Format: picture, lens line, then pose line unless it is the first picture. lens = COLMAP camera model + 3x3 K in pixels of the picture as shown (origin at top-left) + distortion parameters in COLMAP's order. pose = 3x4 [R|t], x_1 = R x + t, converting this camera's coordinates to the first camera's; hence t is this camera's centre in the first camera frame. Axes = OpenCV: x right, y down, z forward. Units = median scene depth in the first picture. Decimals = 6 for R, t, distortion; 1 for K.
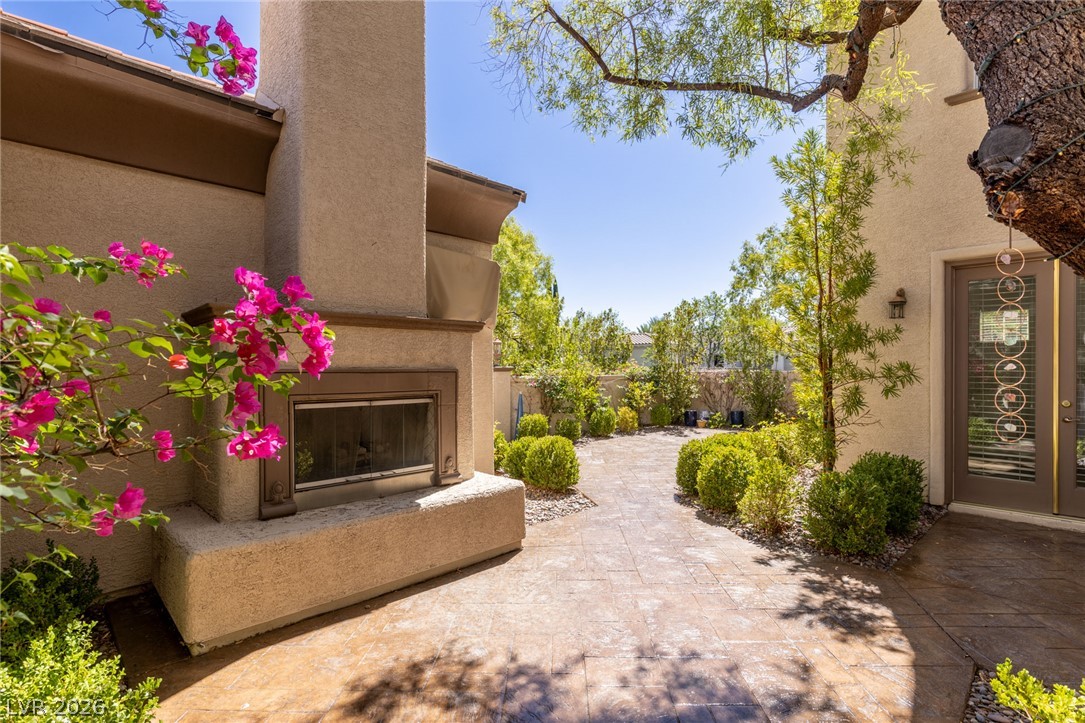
lens RADIAL K [[531.4, 0, 544.0], [0, 531.4, 367.8], [0, 0, 1]] dist [-0.001366, 0.000019]
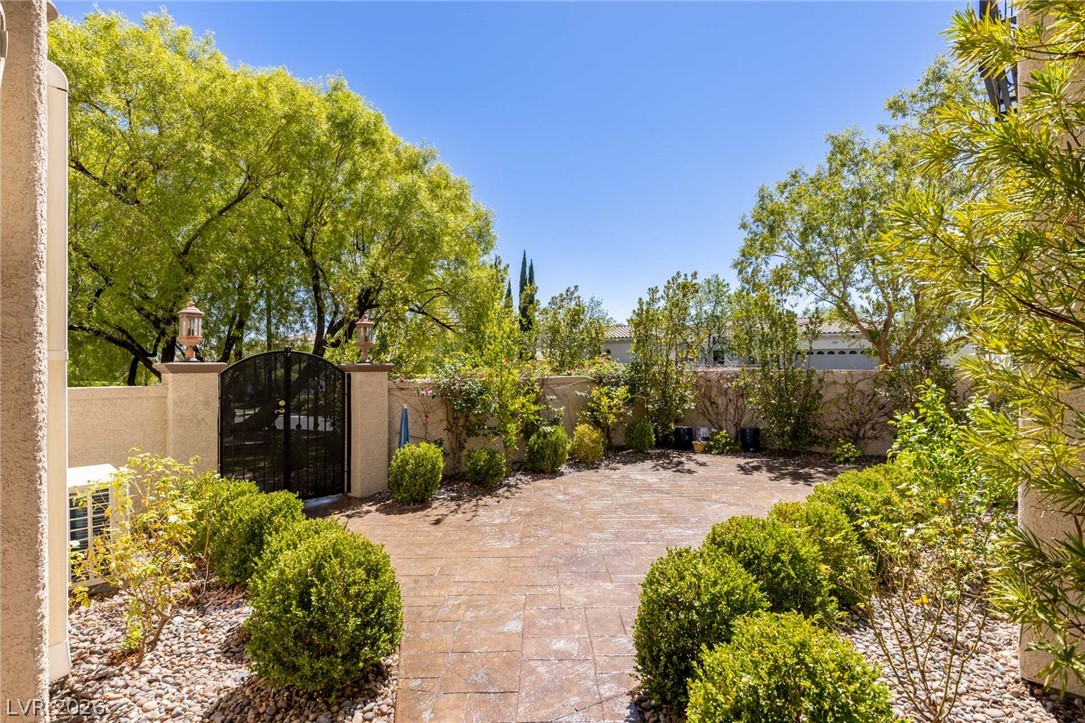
lens RADIAL K [[577.8, 0, 544.3], [0, 577.8, 365.3], [0, 0, 1]] dist [0.005951, 0.000287]
pose [[0.999632, 0.001781, 0.027071, 0.071522], [-0.001780, 0.999998, -0.000092, -0.000144], [-0.027071, 0.000043, 0.999634, 0.243776]]
